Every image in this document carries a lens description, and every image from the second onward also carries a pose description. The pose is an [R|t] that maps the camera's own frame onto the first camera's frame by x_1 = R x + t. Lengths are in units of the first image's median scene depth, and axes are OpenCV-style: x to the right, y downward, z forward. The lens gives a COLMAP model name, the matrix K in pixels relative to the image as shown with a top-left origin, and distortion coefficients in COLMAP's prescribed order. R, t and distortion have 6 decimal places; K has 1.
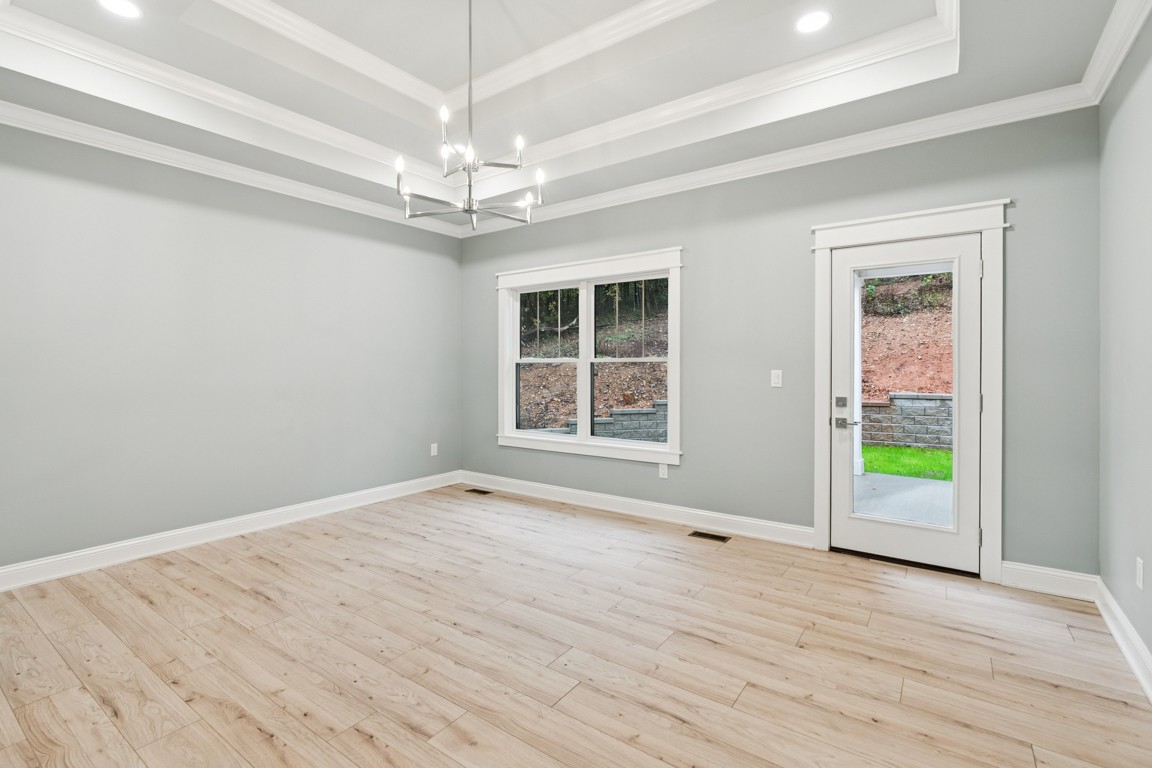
lens RADIAL K [[527.0, 0, 575.6], [0, 527.0, 359.6], [0, 0, 1]] dist [-0.001759, 0.000202]
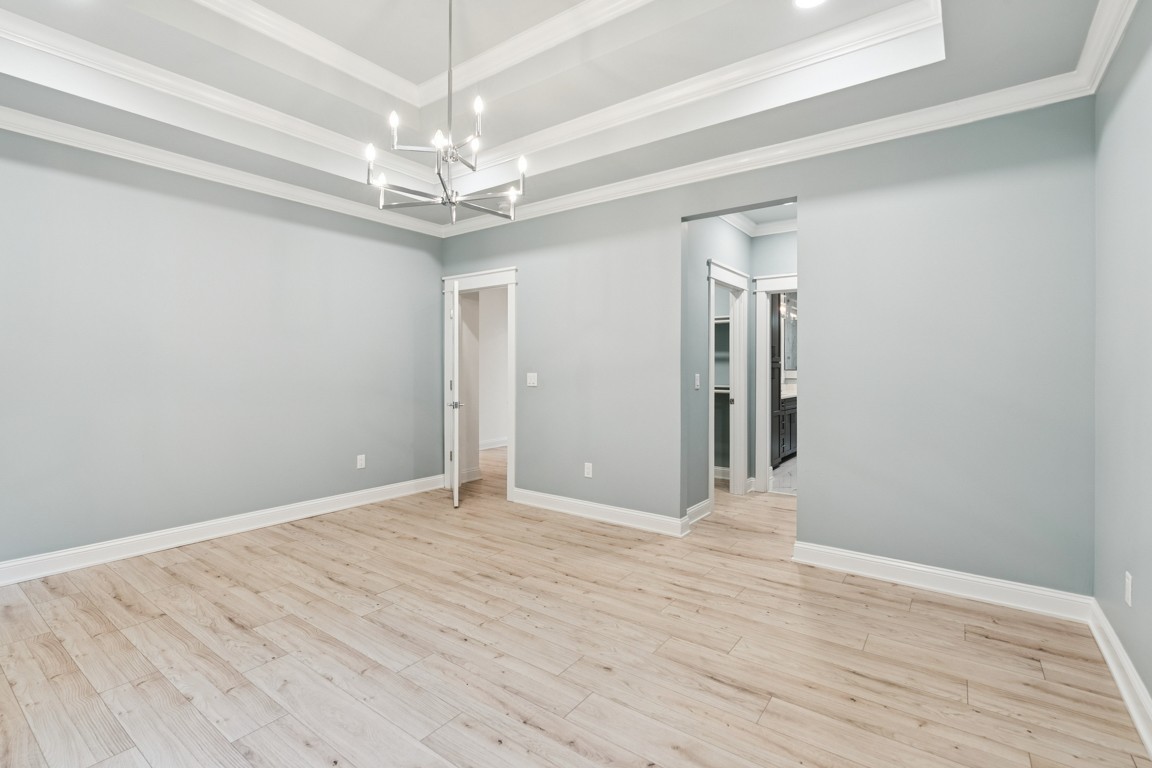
lens RADIAL K [[523.5, 0, 575.6], [0, 523.5, 373.4], [0, 0, 1]] dist [-0.001710, 0.000045]
pose [[-0.999944, 0.000578, 0.010569, -0.465579], [0.000566, 0.999999, -0.001152, 0.023163], [-0.010570, -0.001146, -0.999943, 2.065831]]
